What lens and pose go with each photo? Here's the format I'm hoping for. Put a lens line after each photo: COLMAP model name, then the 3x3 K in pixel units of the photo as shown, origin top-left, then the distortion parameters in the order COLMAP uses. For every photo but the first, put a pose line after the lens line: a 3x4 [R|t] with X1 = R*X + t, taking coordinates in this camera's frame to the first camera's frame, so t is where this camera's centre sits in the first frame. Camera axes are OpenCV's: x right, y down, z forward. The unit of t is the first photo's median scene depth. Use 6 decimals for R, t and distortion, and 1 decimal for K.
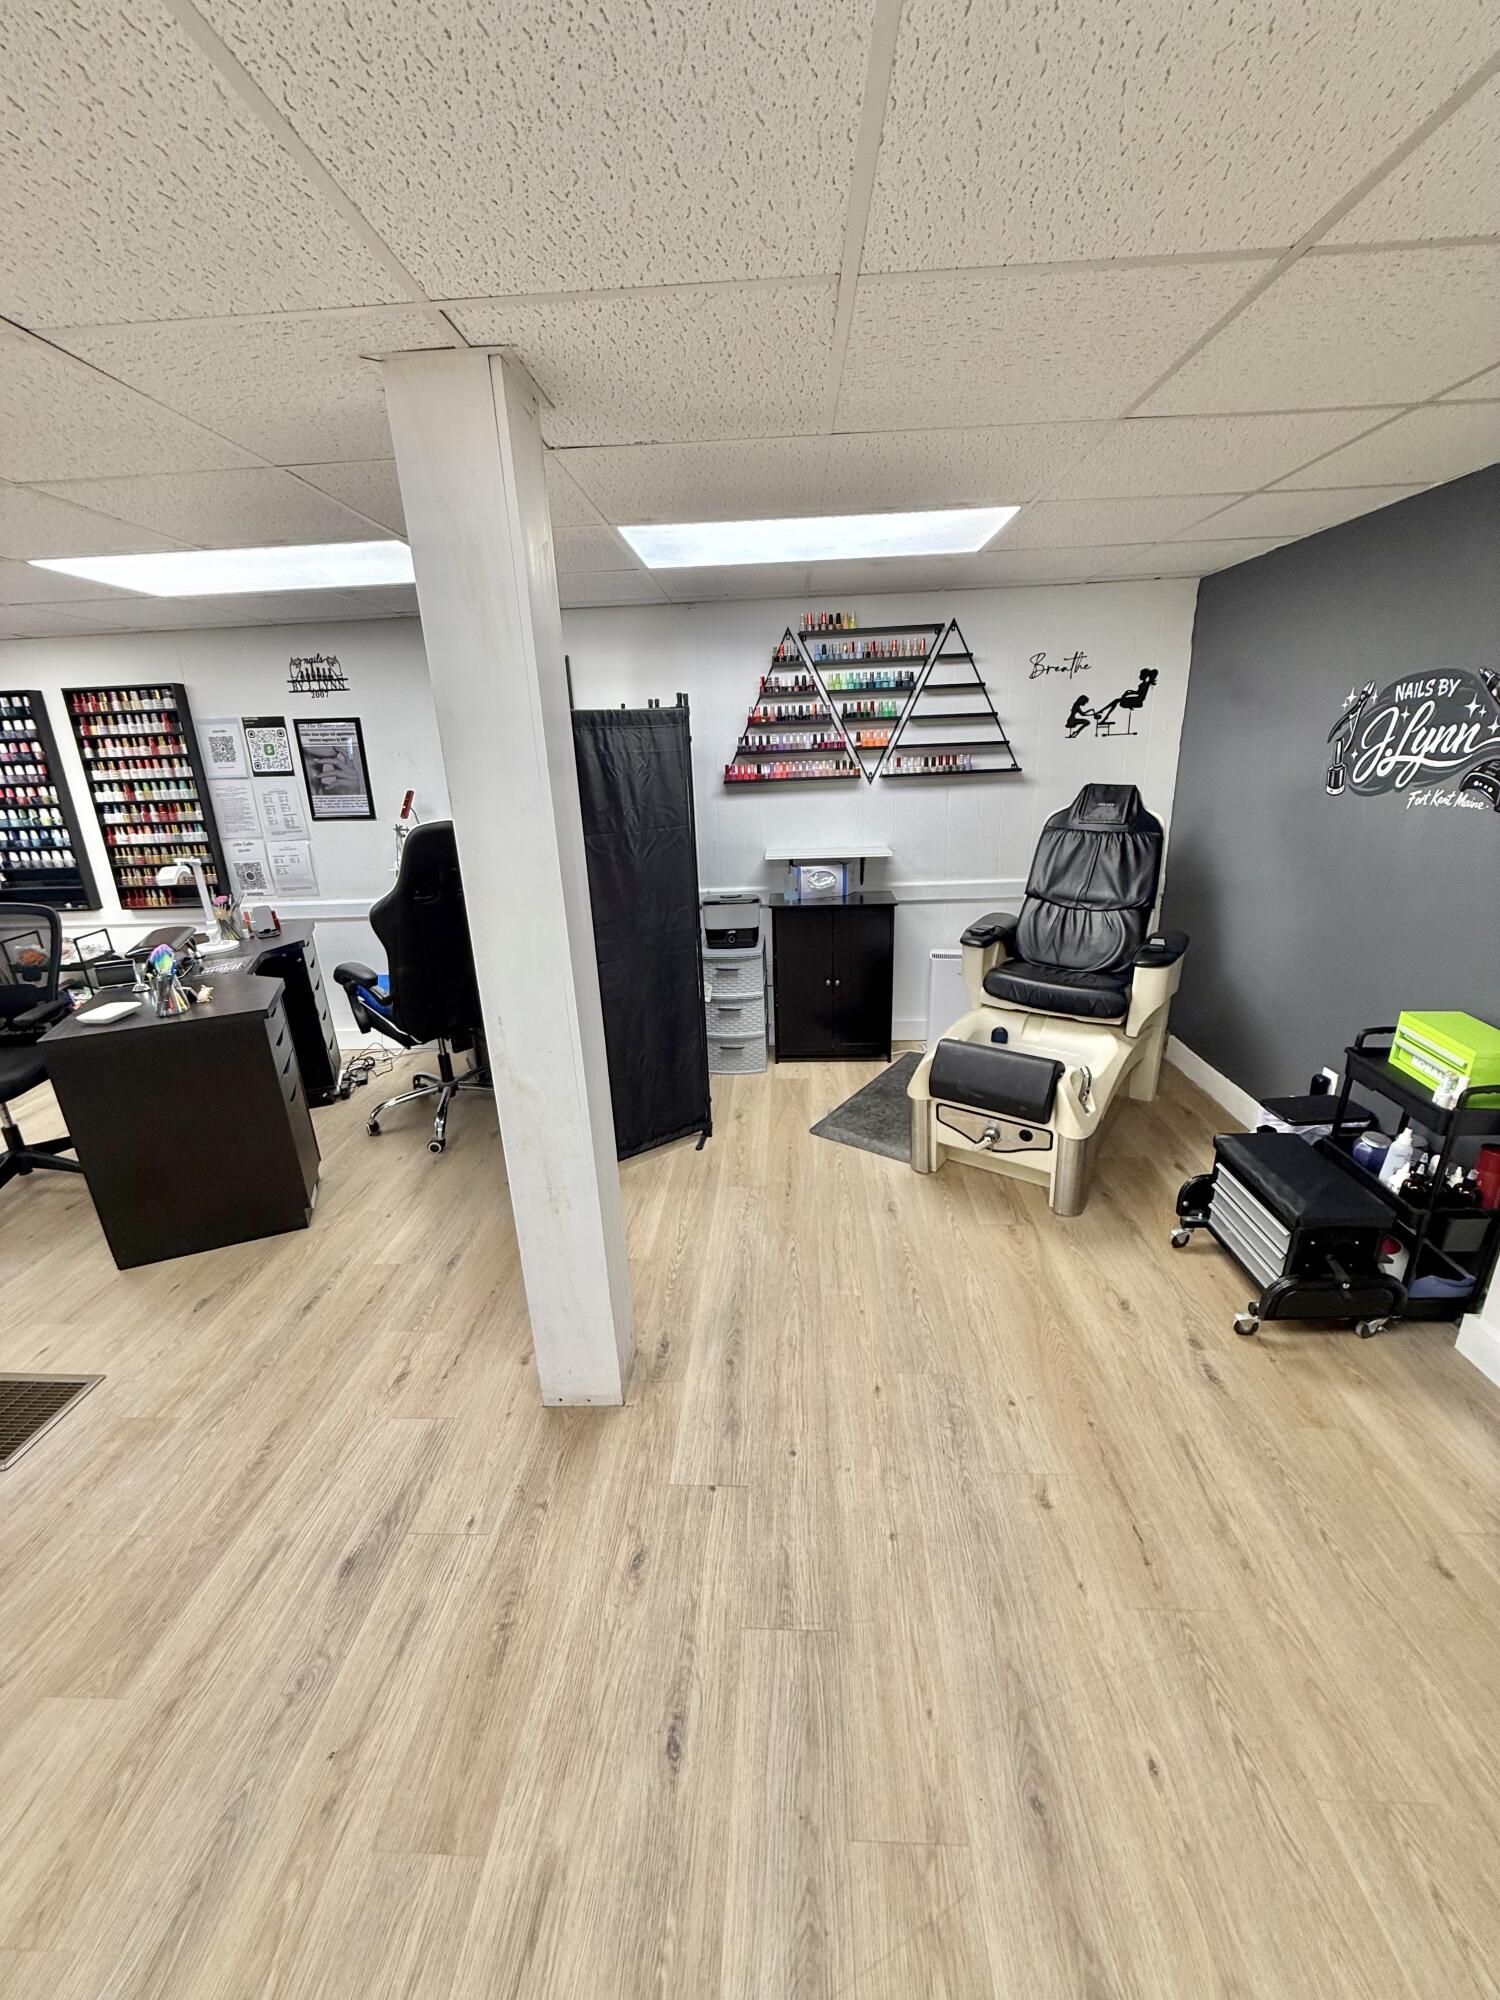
lens RADIAL K [[792.1, 0, 751.7], [0, 792.1, 999.1], [0, 0, 1]] dist [-0.002014, 0.000129]
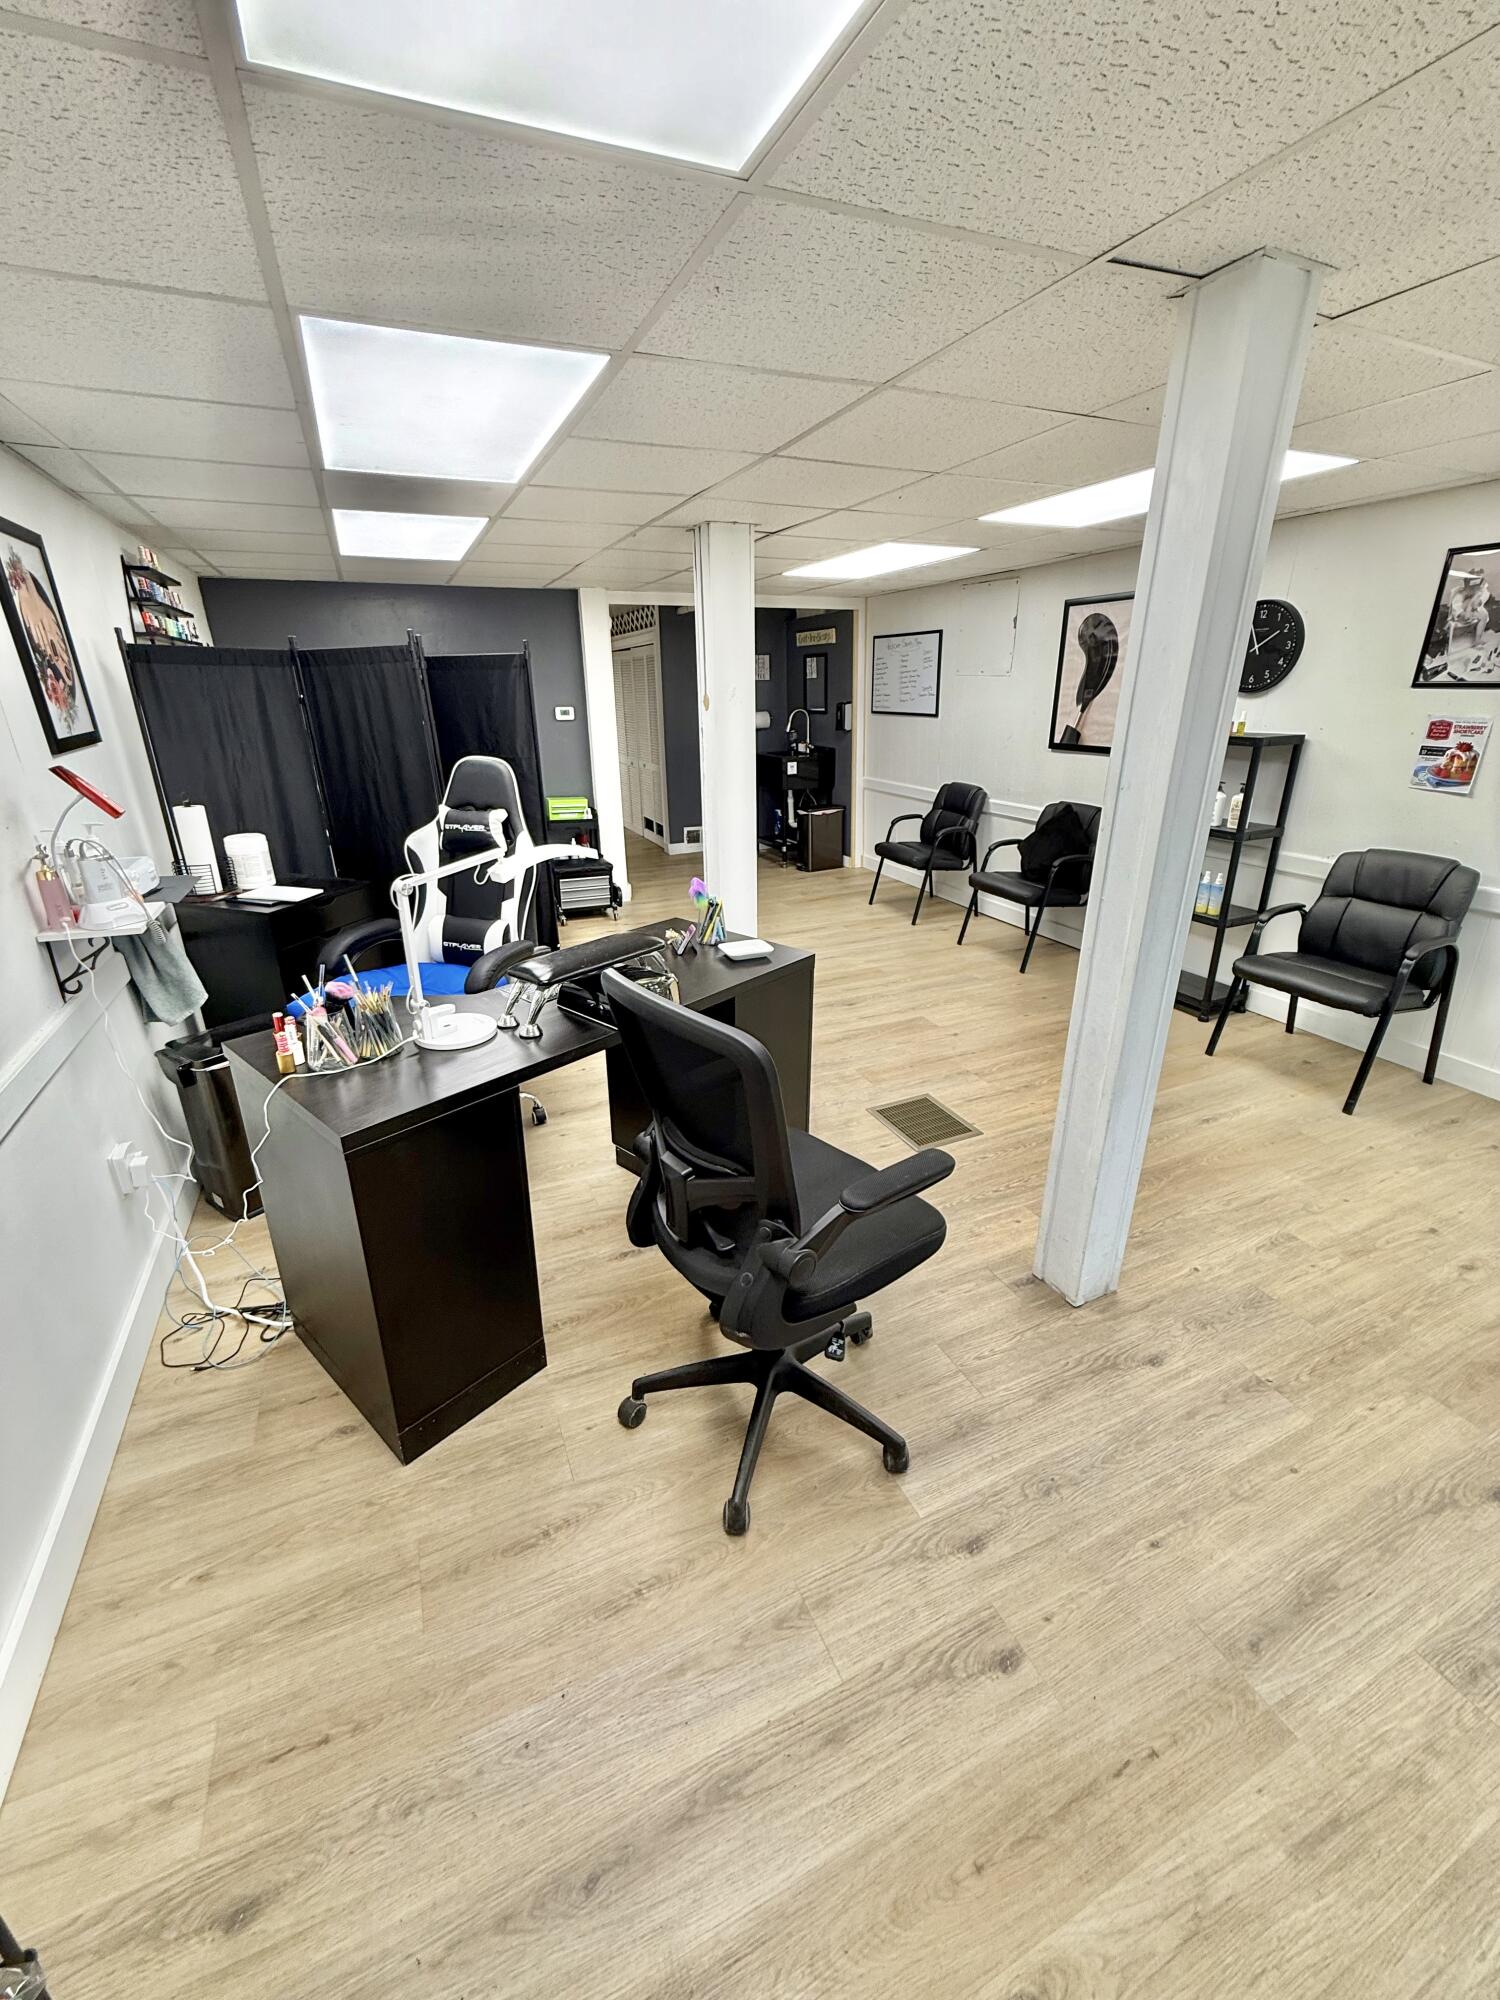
lens RADIAL K [[792.1, 0, 750.2], [0, 792.1, 997.5], [0, 0, 1]] dist [-0.002014, 0.000129]
pose [[-0.451139, -0.288772, 0.844443, -1.068715], [0.302049, 0.840959, 0.448949, -0.232680], [-0.839785, 0.457602, -0.292166, 0.853519]]
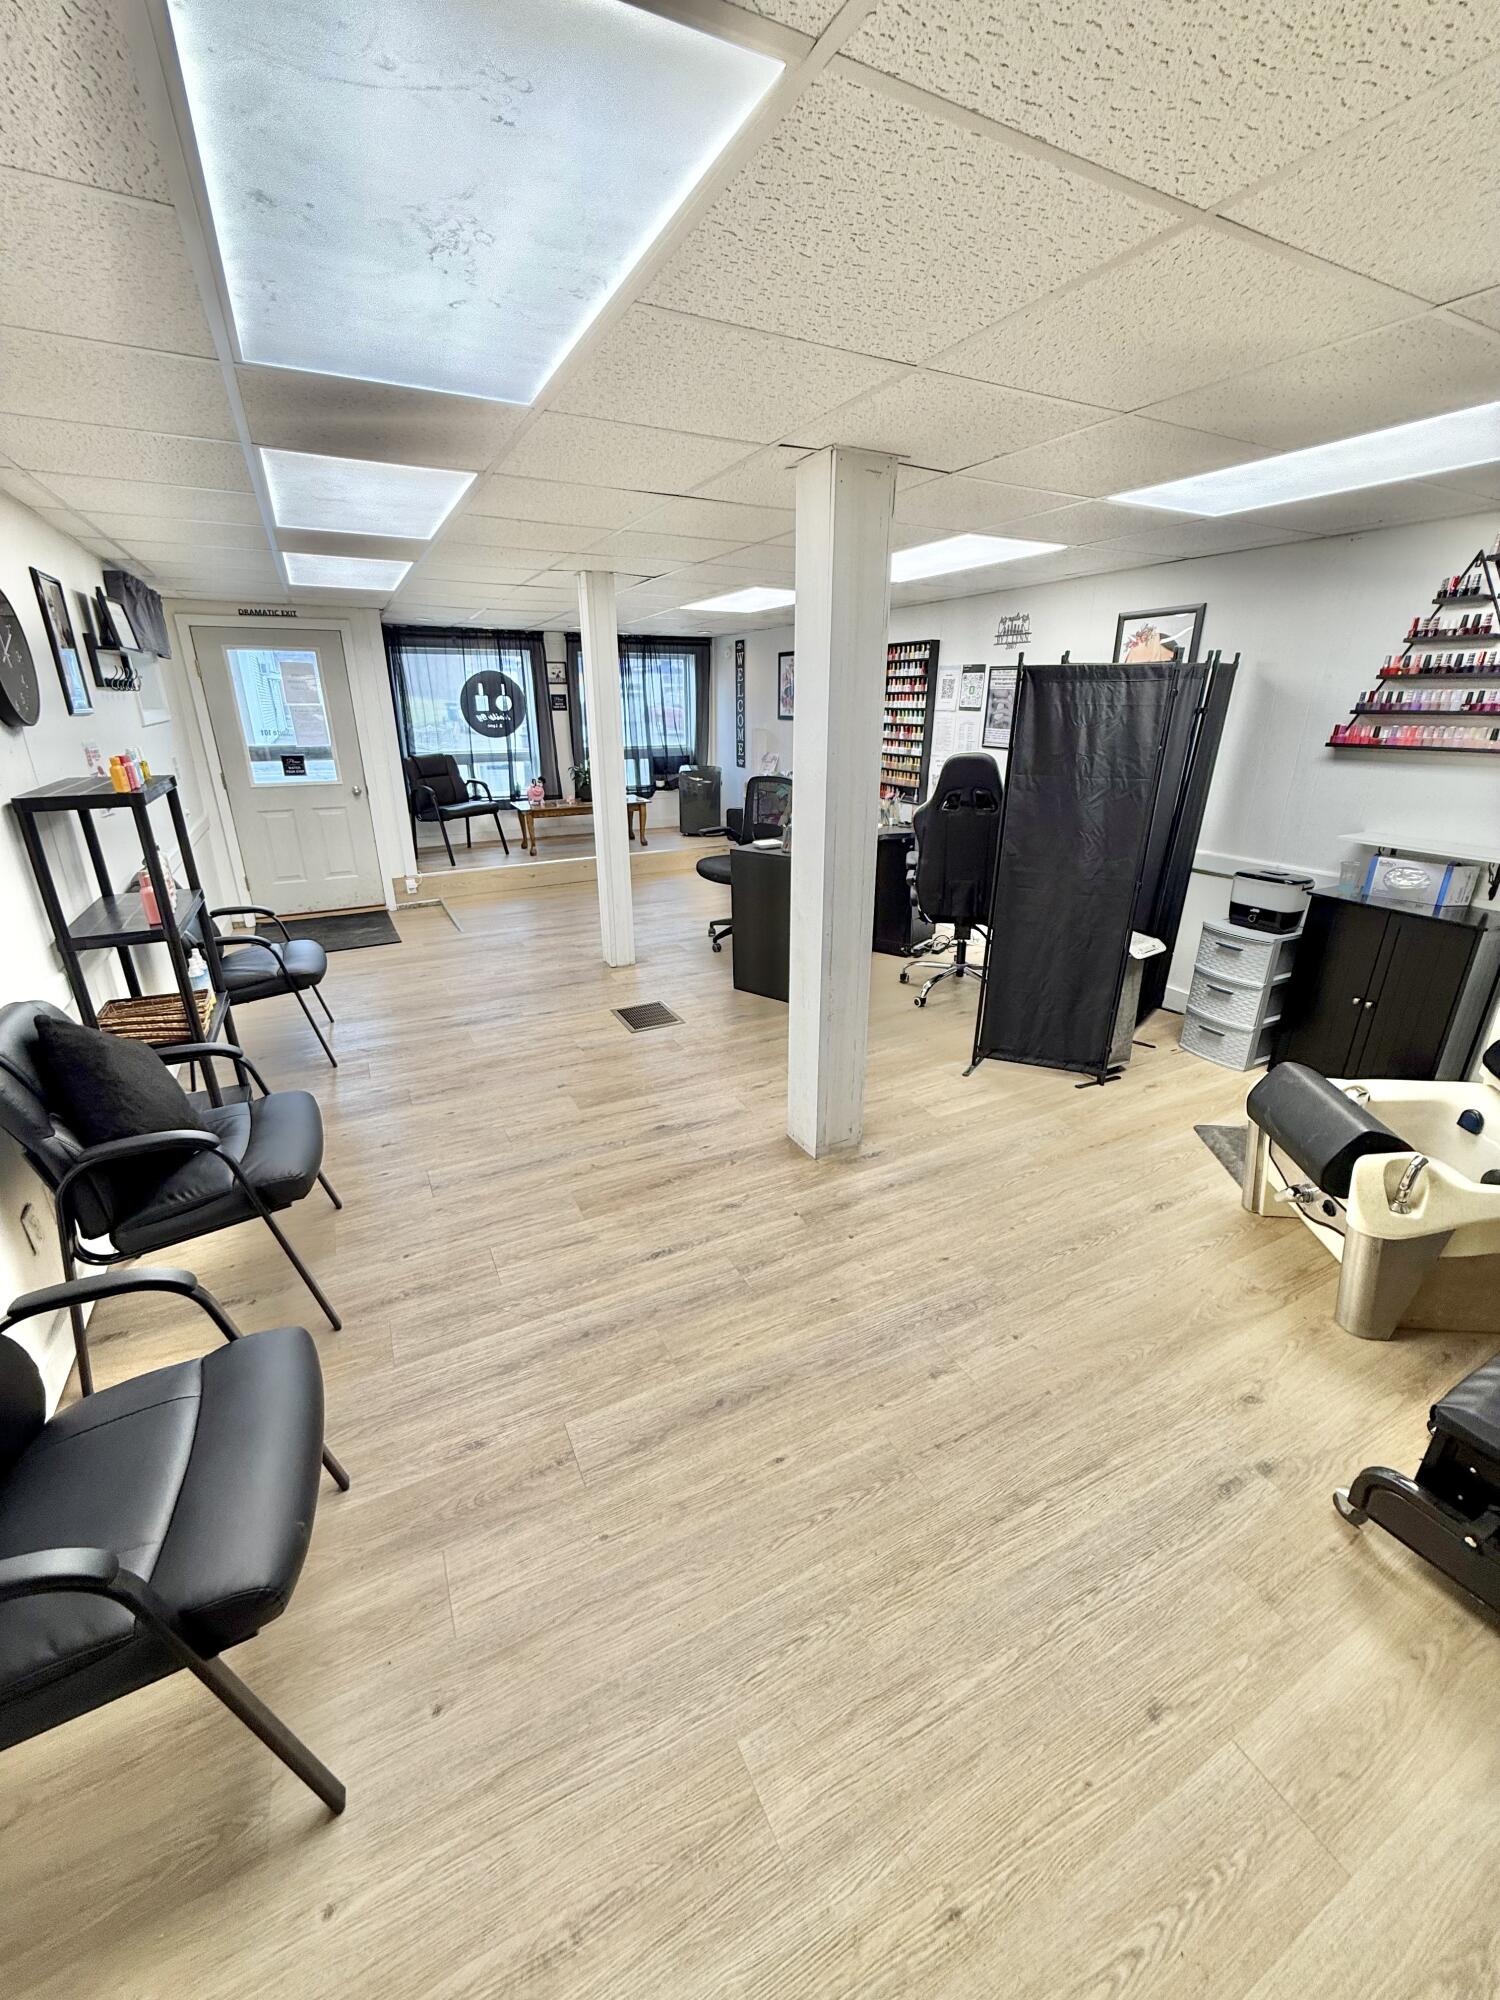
lens RADIAL K [[792.1, 0, 752.3], [0, 792.1, 999.9], [0, 0, 1]] dist [-0.002014, 0.000129]
pose [[0.497832, 0.341896, -0.797039, 0.436180], [-0.284286, 0.932571, 0.222468, -0.026155], [0.819356, 0.115836, 0.561460, 0.028363]]
